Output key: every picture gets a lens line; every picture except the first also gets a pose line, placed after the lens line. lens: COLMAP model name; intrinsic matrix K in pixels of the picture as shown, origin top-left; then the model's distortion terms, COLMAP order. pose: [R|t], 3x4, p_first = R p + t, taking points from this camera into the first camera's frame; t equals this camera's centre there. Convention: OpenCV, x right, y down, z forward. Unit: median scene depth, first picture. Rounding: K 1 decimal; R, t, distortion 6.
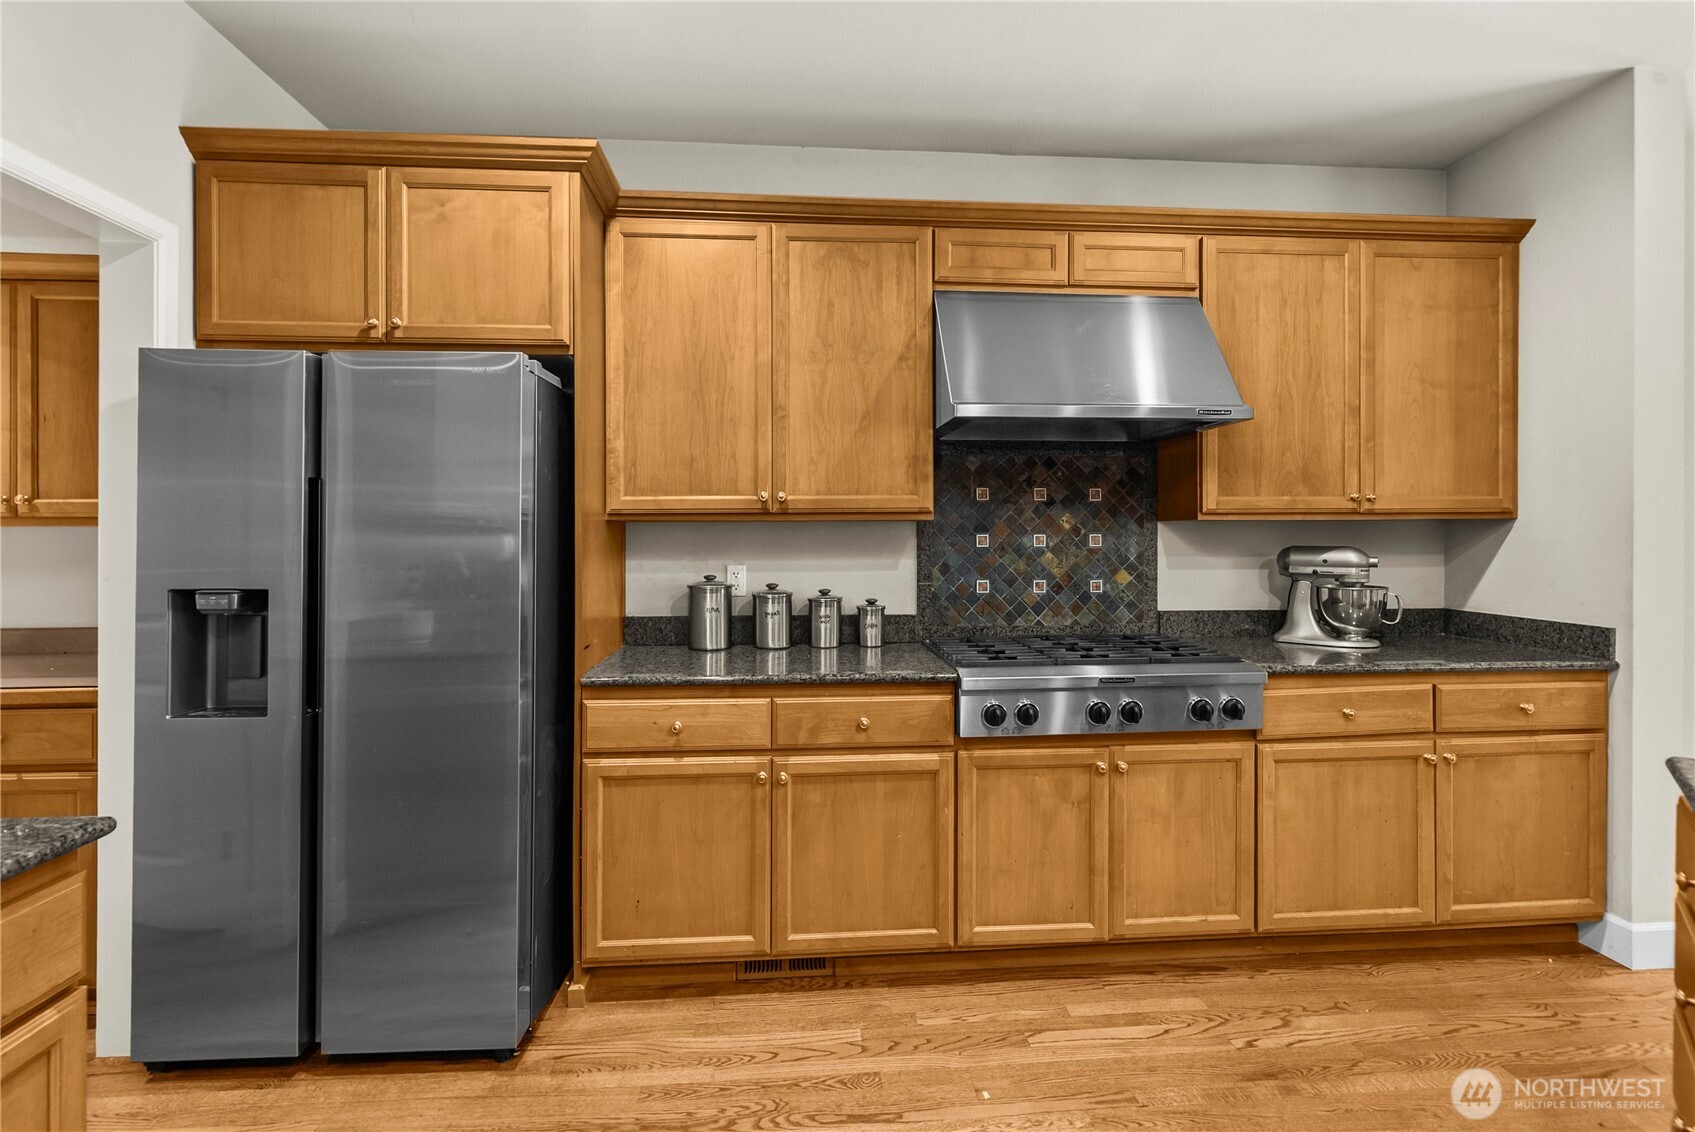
lens RADIAL K [[780.4, 0, 836.8], [0, 780.4, 533.0], [0, 0, 1]] dist [-0.002463, 0.001290]
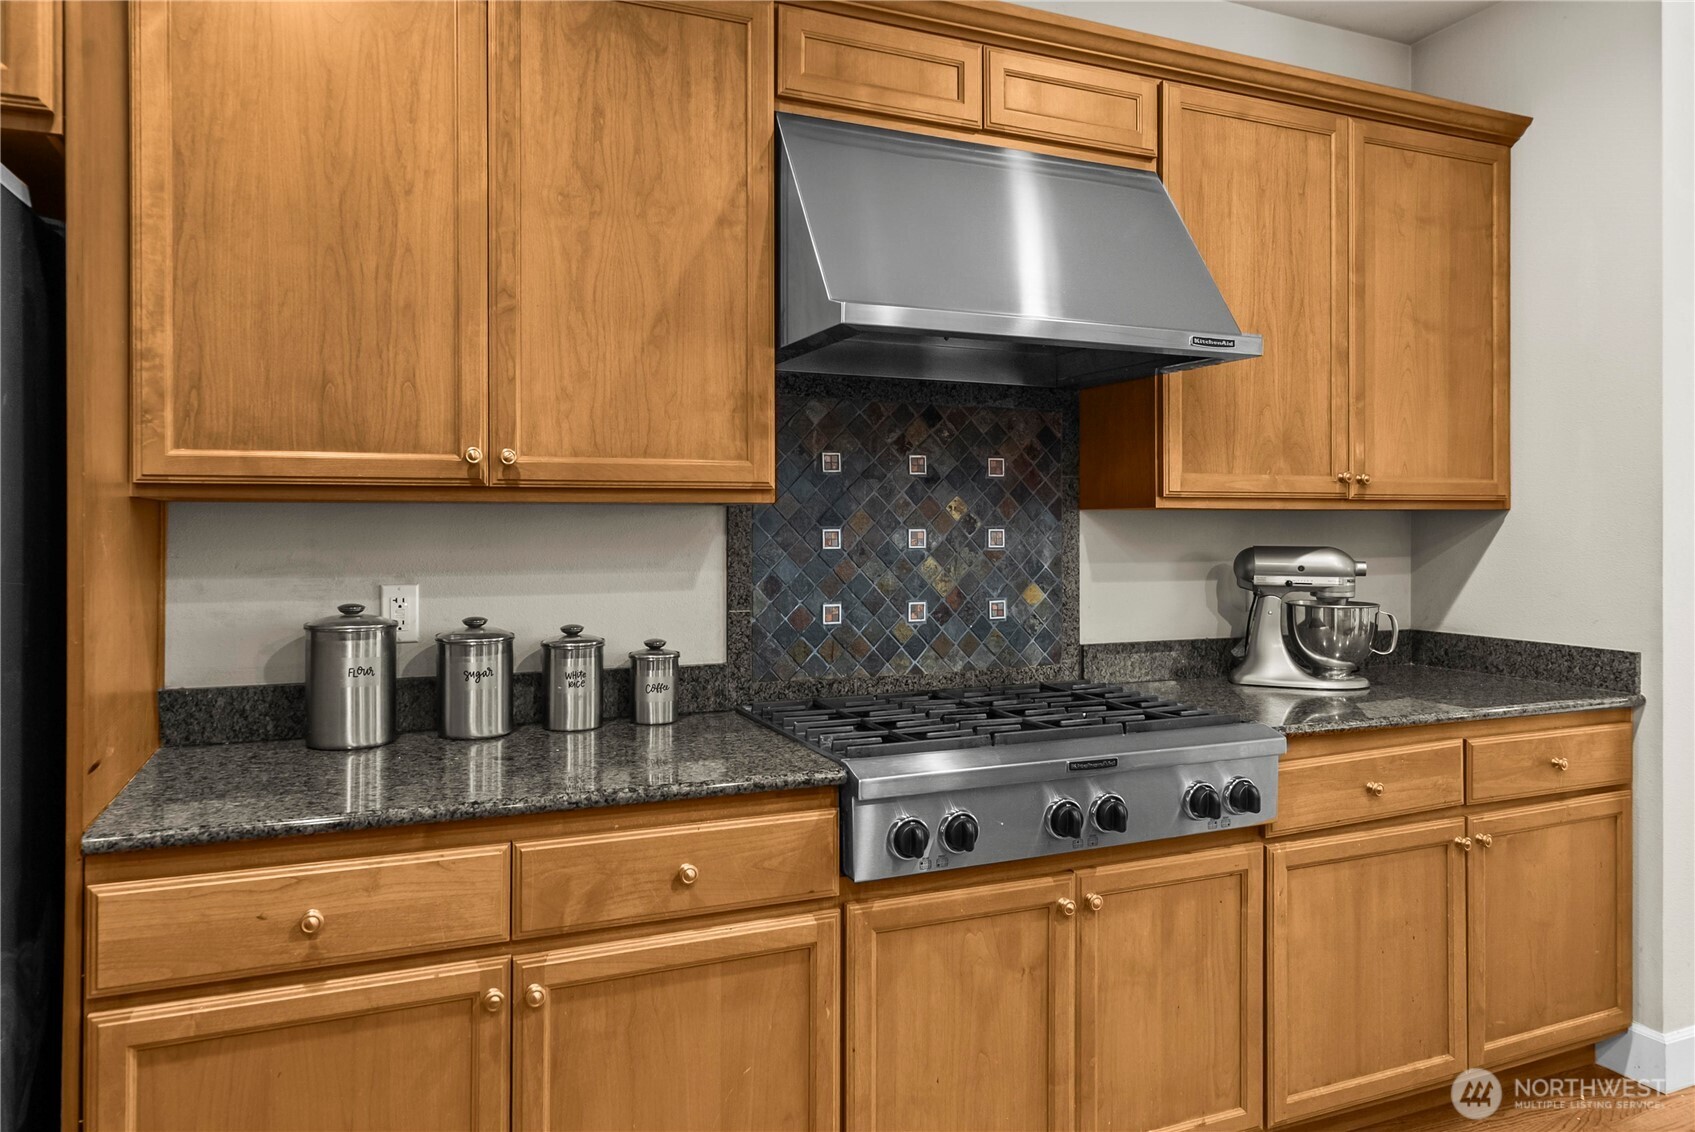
lens RADIAL K [[1103.0, 0, 832.1], [0, 1103.0, 528.8], [0, 0, 1]] dist [-0.001234, 0.003005]
pose [[0.946096, 0.002539, 0.323876, -0.103280], [-0.002847, 0.999996, 0.000478, 0.001721], [-0.323873, -0.001374, 0.946100, 0.205982]]
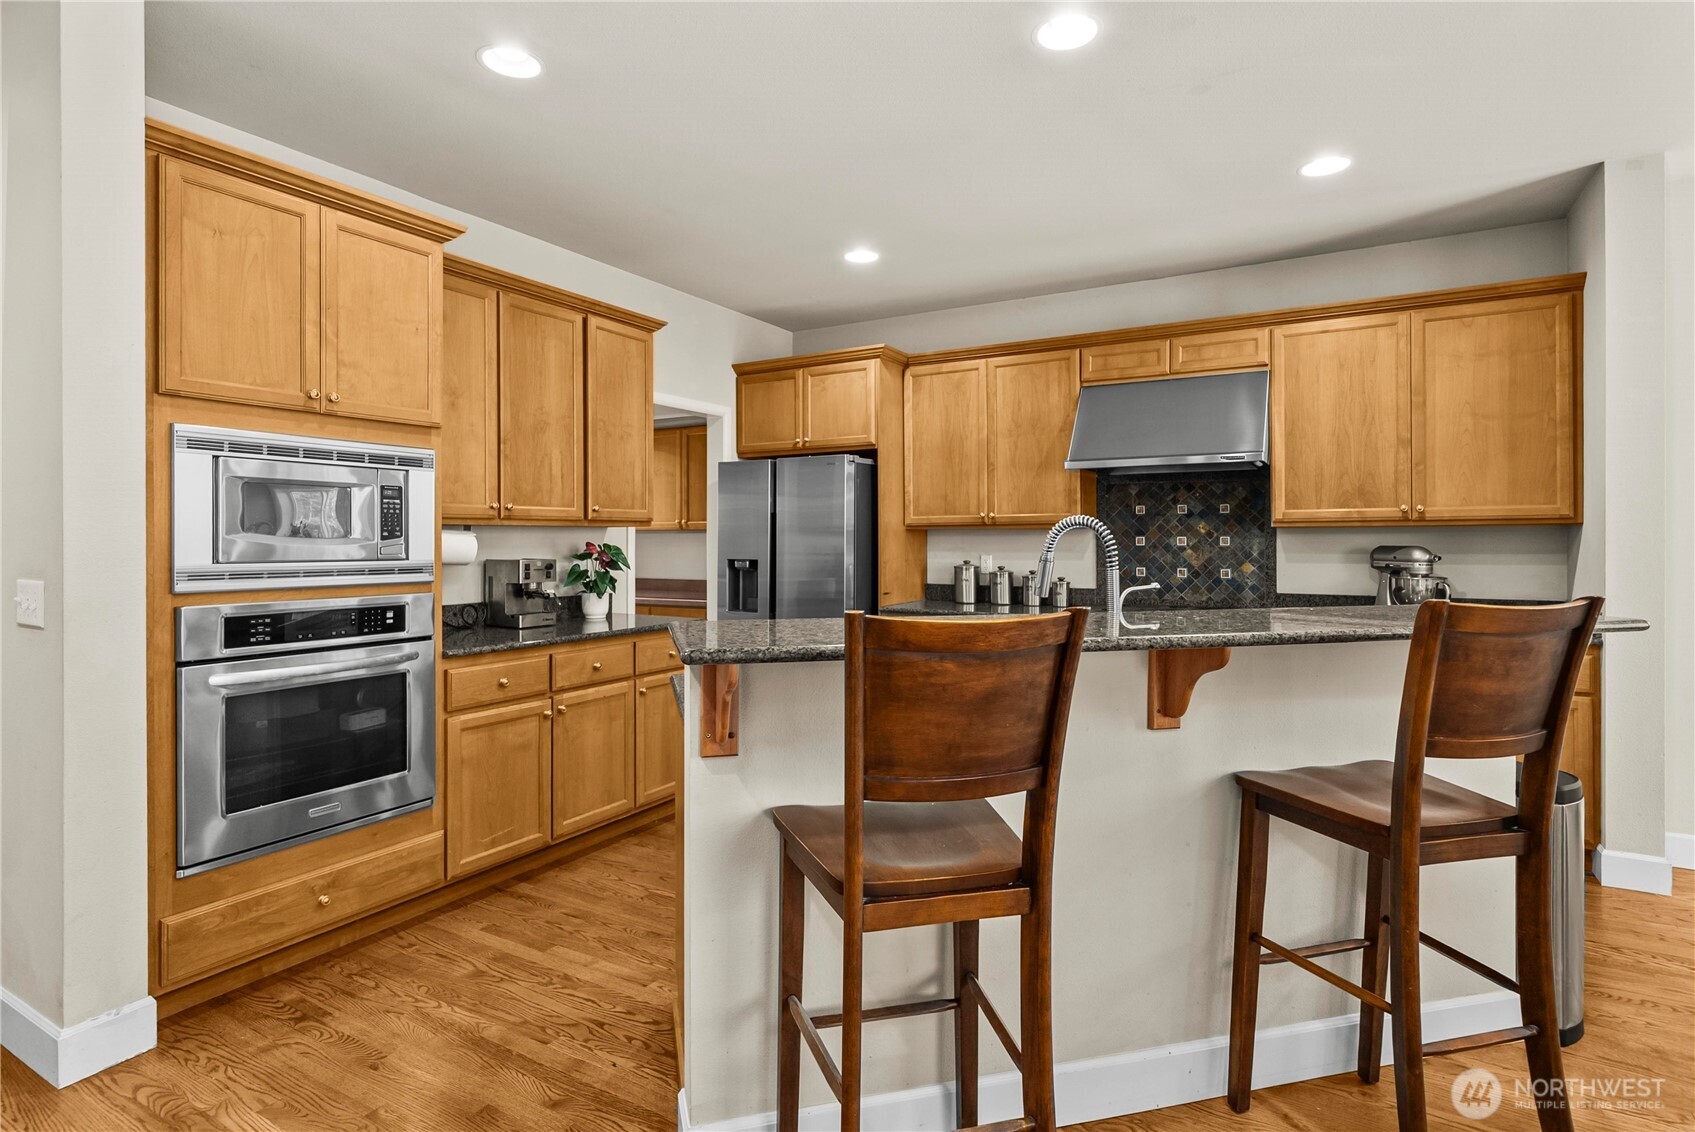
lens RADIAL K [[848.9, 0, 820.0], [0, 848.9, 515.6], [0, 0, 1]] dist [-0.002043, -0.001147]
pose [[0.805825, -0.014937, -0.591966, 0.731638], [0.001278, 0.999723, -0.023485, -0.001507], [0.592153, 0.018168, 0.805621, -0.746764]]
